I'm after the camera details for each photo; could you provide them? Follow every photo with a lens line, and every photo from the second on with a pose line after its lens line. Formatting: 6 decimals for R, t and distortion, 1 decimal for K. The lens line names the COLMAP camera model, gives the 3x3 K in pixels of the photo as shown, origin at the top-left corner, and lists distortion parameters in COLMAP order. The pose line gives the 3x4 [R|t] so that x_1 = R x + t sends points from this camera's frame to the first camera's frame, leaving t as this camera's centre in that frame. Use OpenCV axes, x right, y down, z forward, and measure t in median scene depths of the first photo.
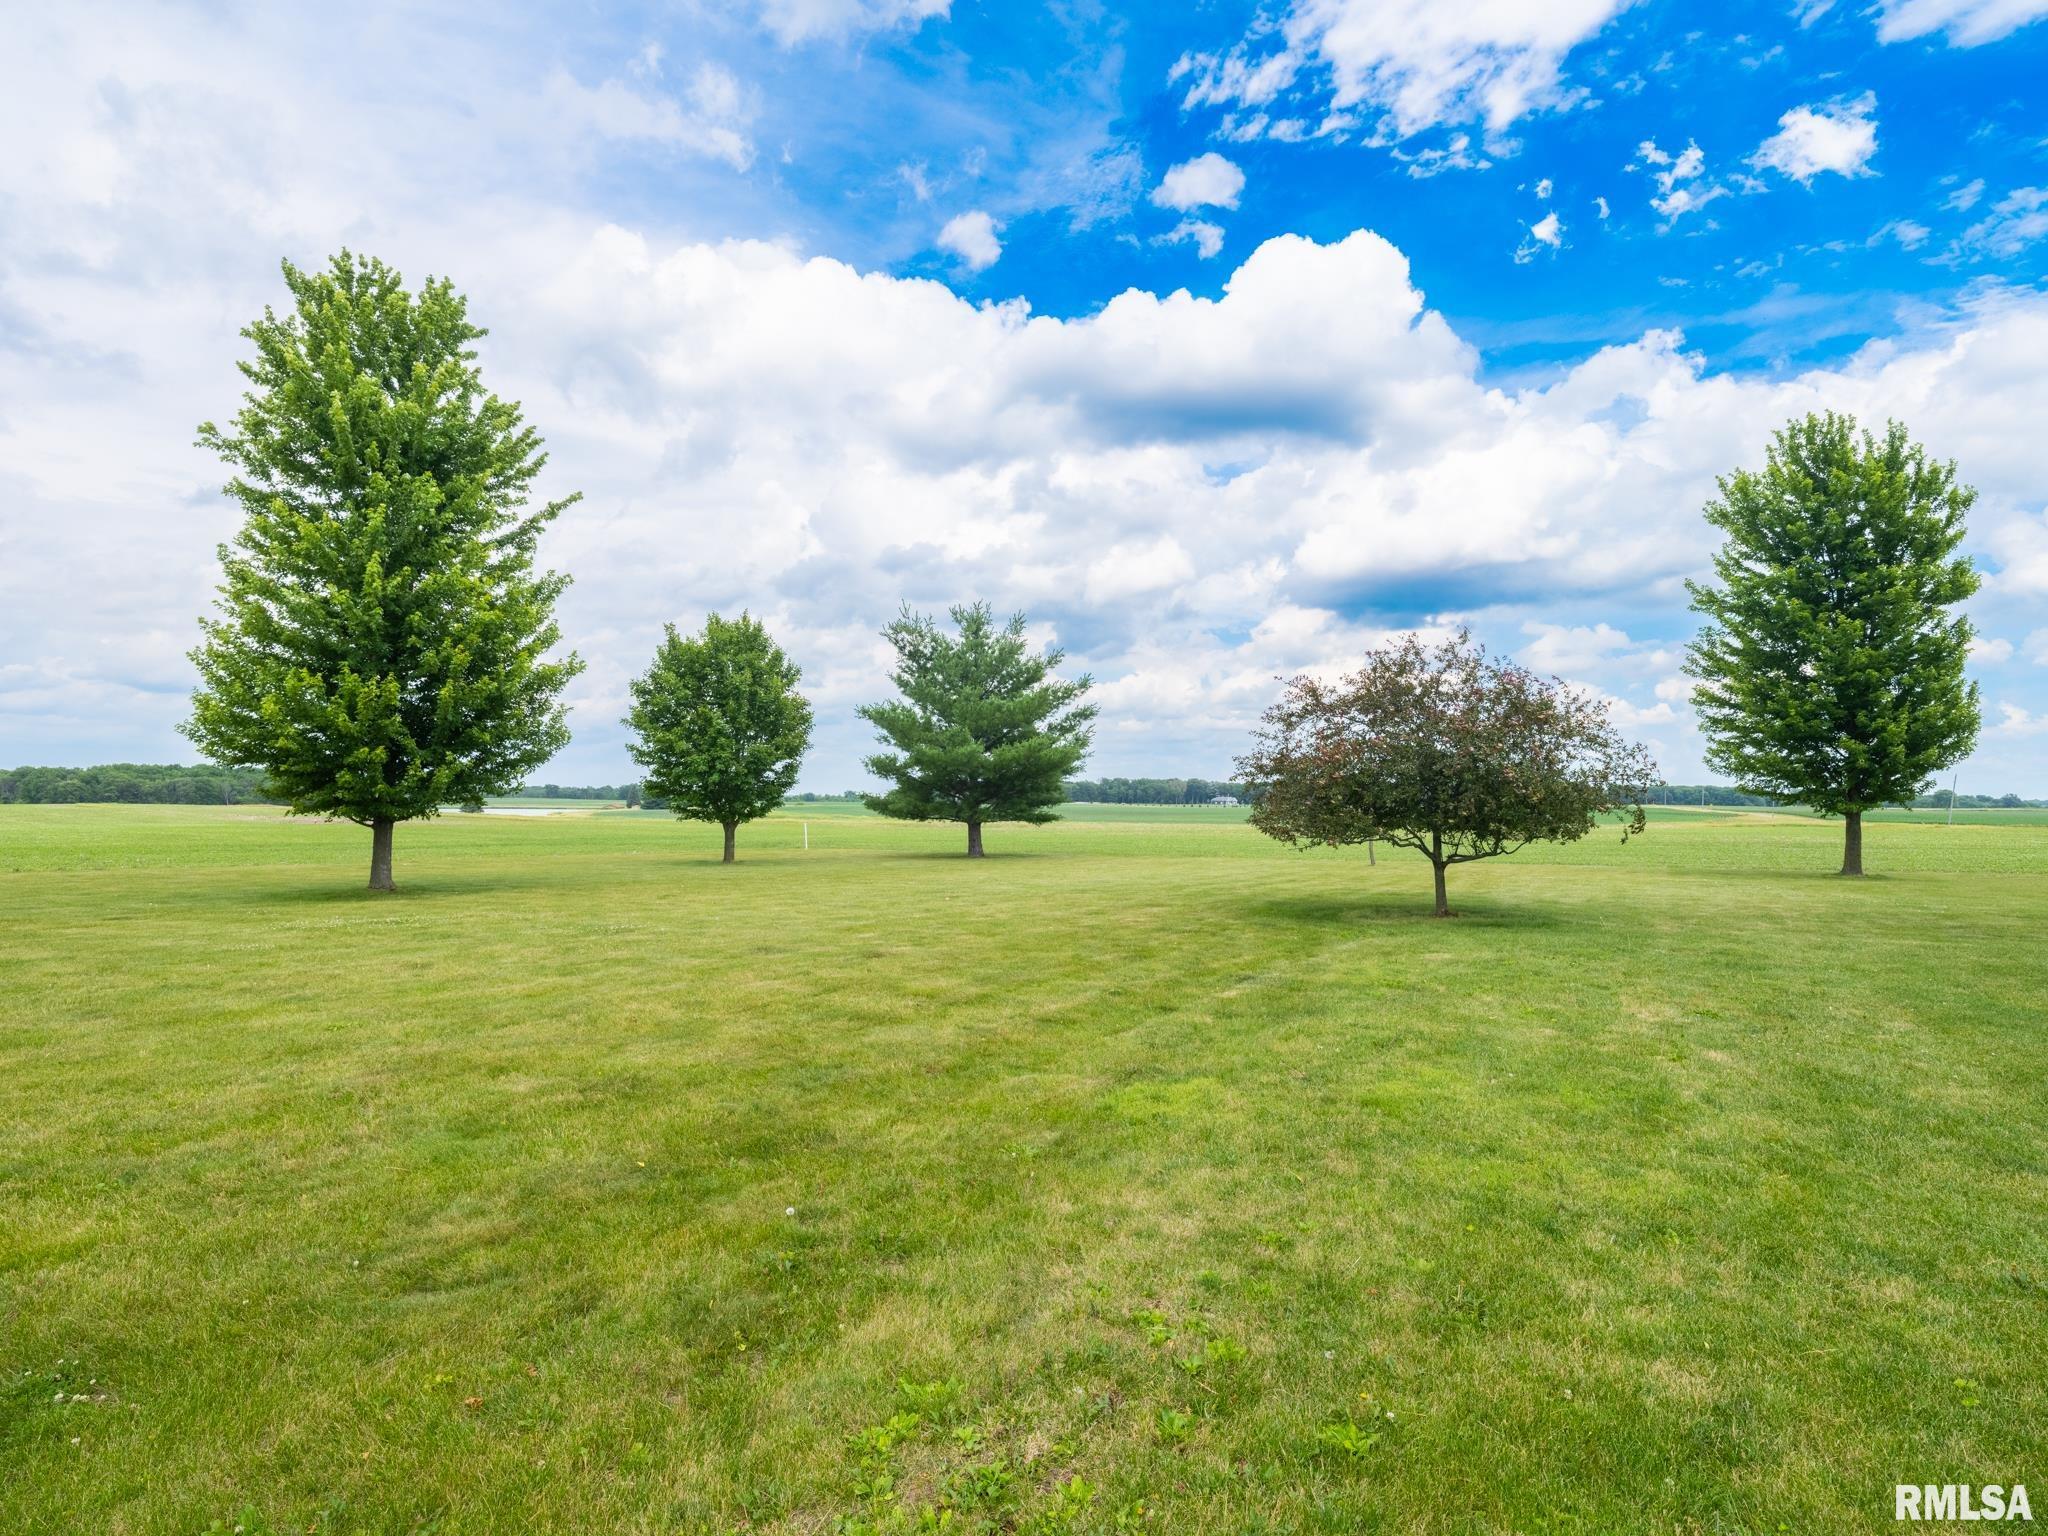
lens RADIAL K [[969.0, 0, 1024.0], [0, 969.0, 768.0], [0, 0, 1]] dist [-0.005373, -0.000675]
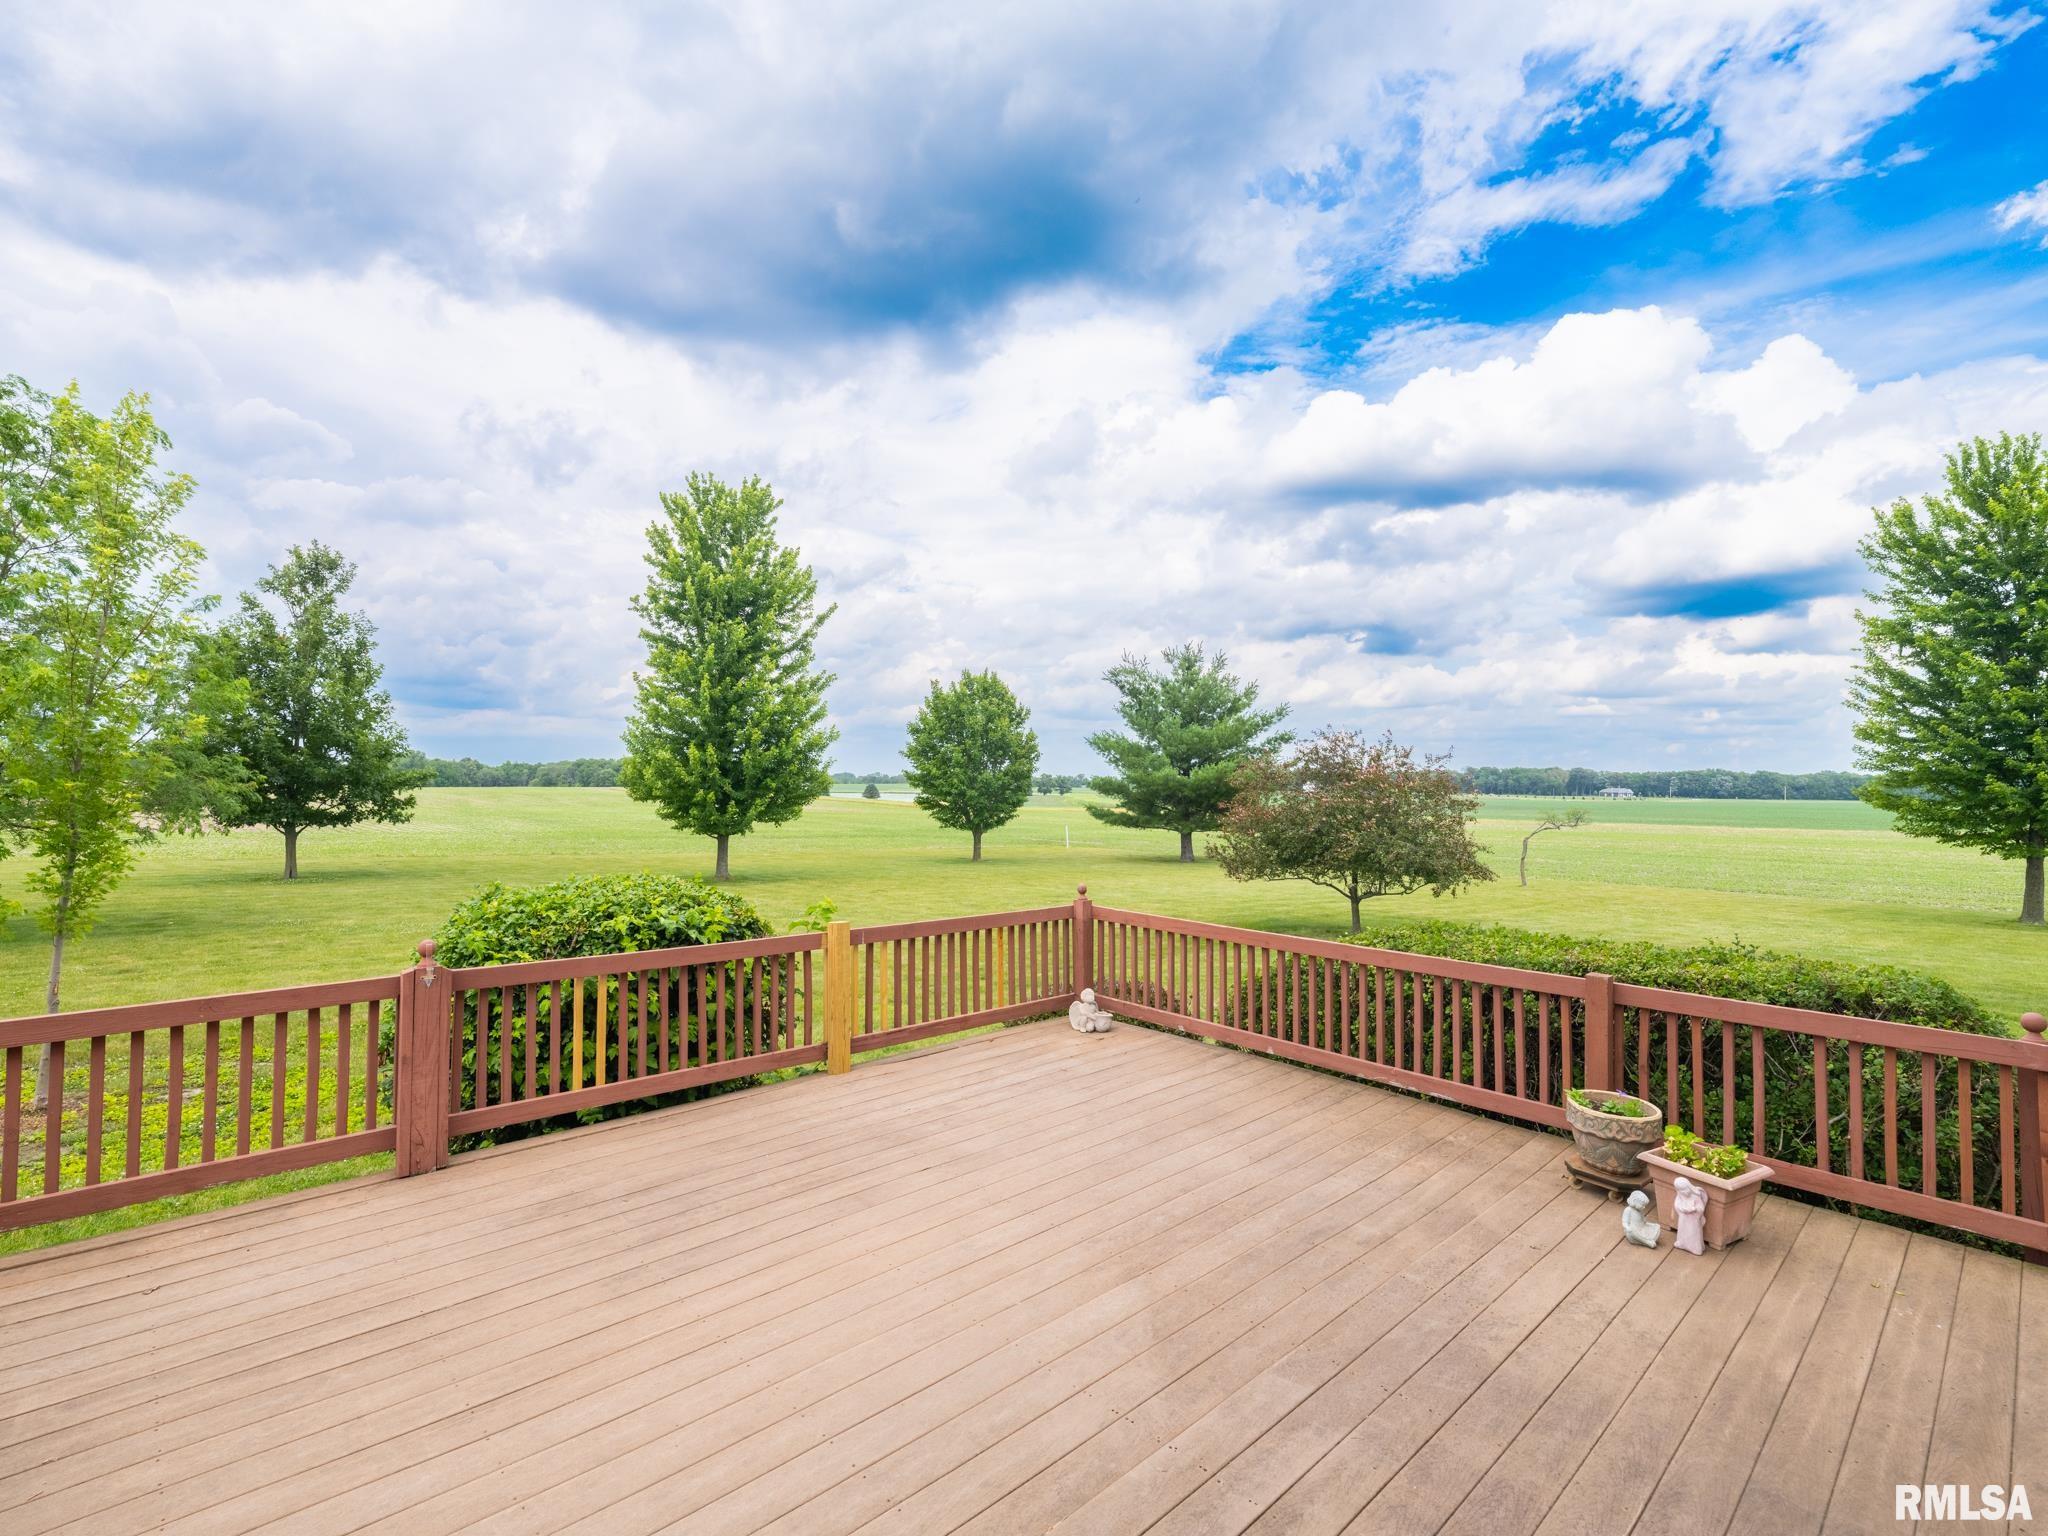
lens RADIAL K [[958.9, 0, 1032.8], [0, 958.9, 822.8], [0, 0, 1]] dist [-0.002268, -0.000840]
pose [[0.935298, 0.023191, -0.353100, 0.266294], [0.002477, 0.997397, 0.072068, -0.056166], [0.353852, -0.068280, 0.932806, -0.214535]]
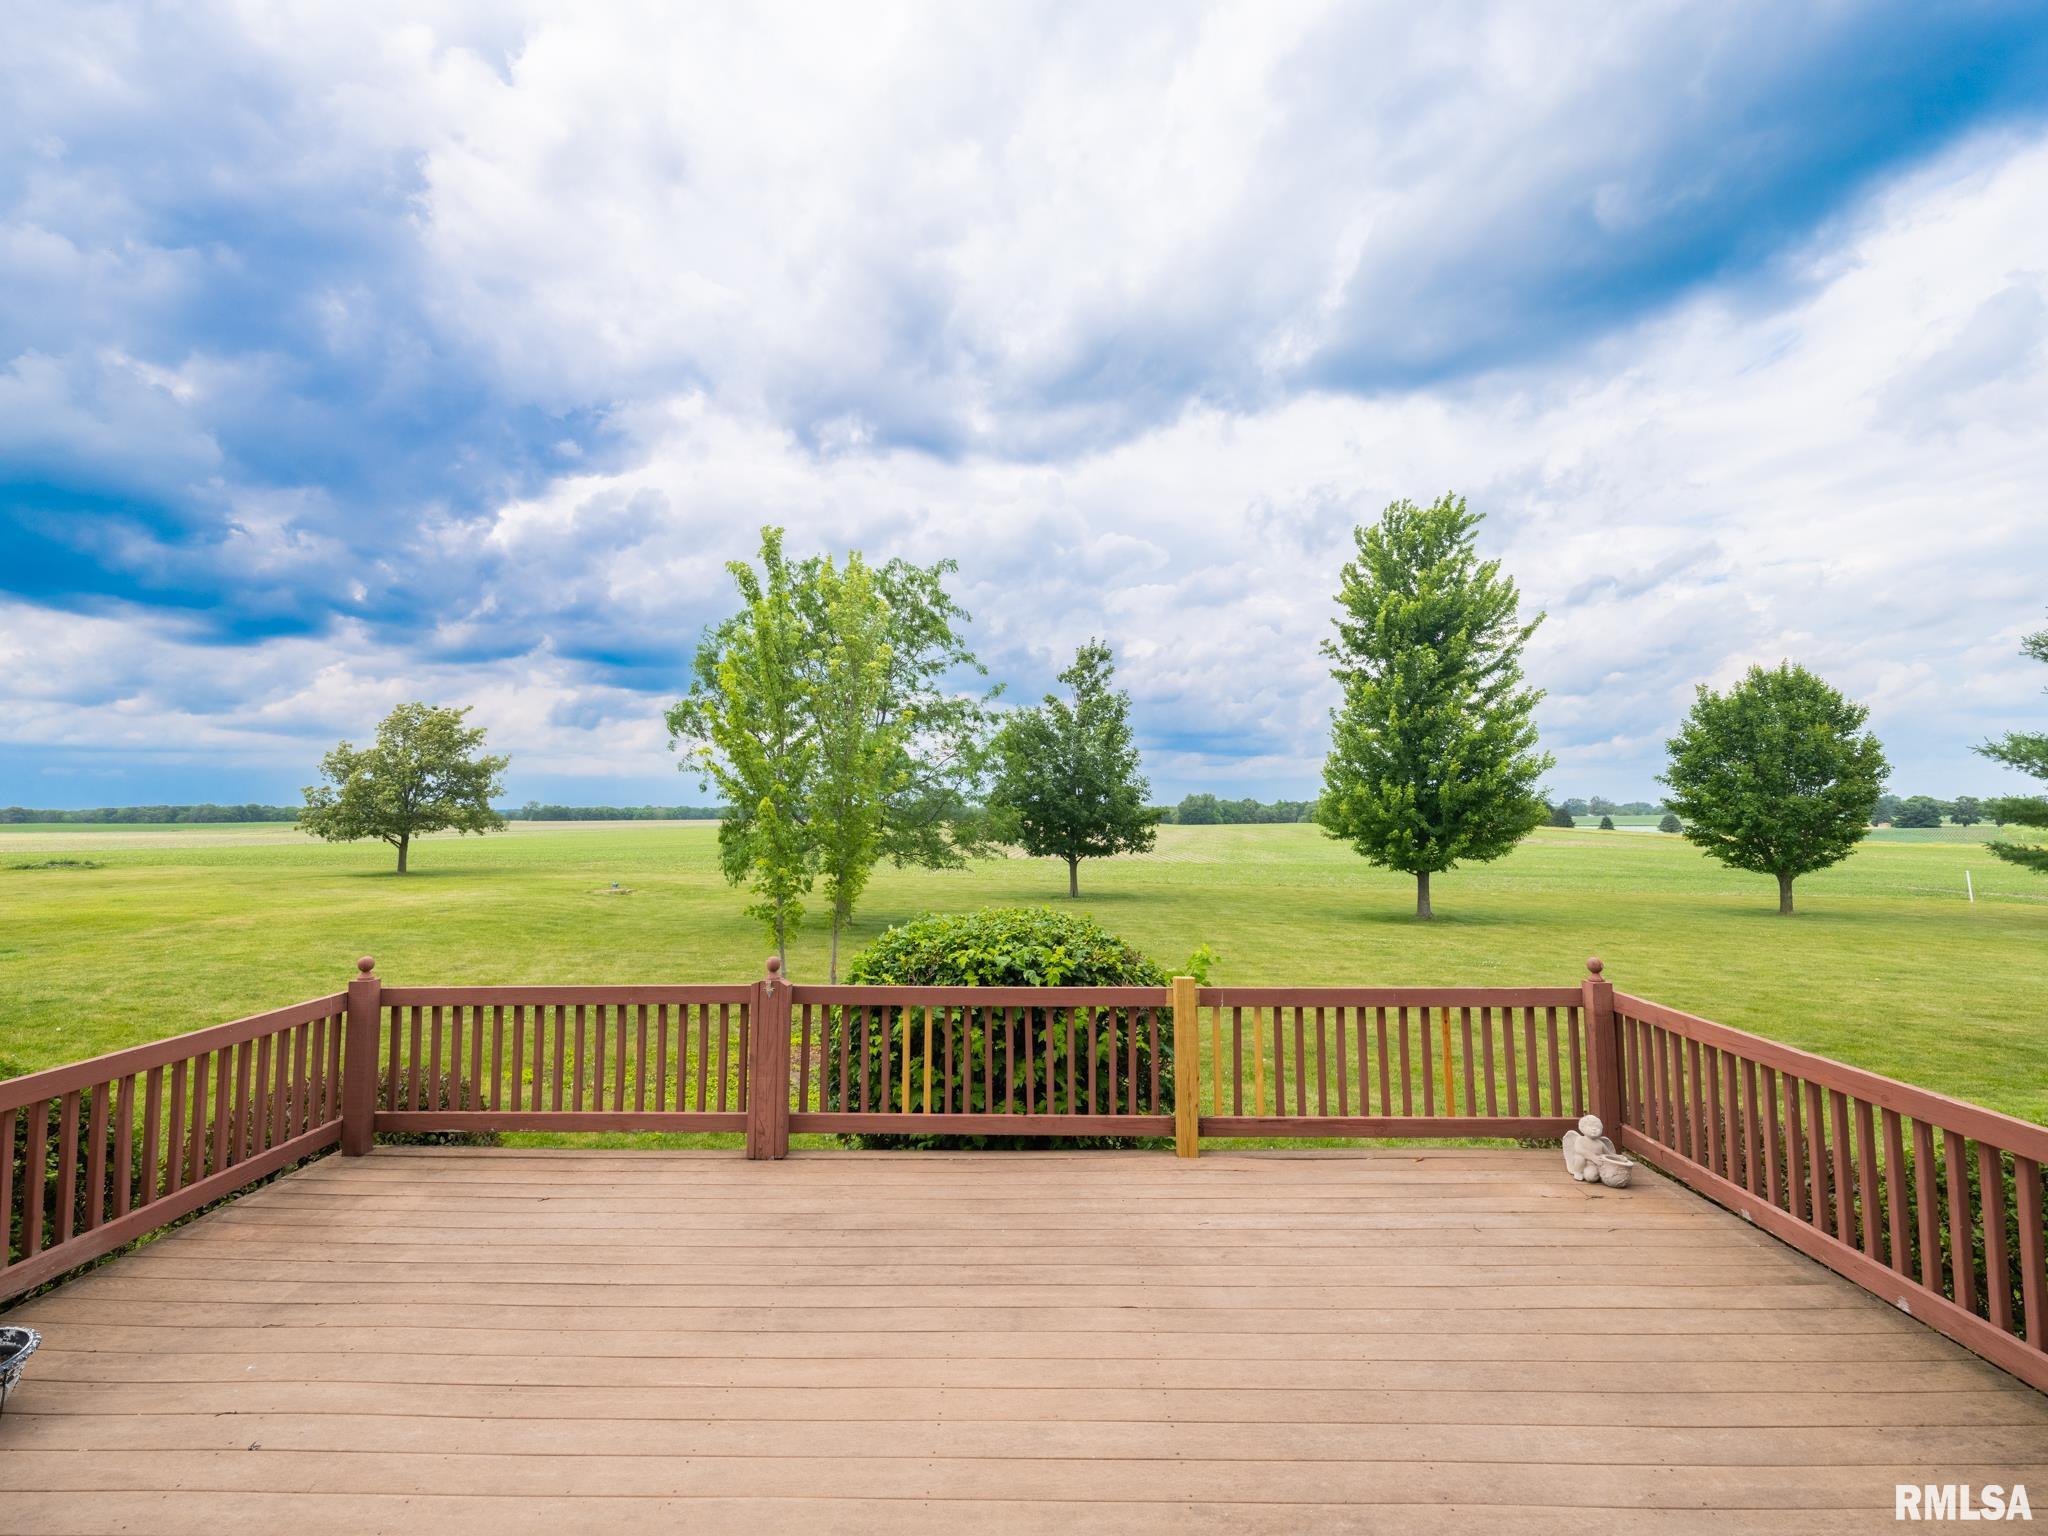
lens RADIAL K [[944.7, 0, 1017.9], [0, 944.7, 744.7], [0, 0, 1]] dist [0.000094, 0.000524]
pose [[0.410566, -0.074685, -0.908767, 0.310181], [0.039268, 0.997164, -0.064209, -0.052374], [0.910985, -0.009324, 0.412334, -0.135232]]
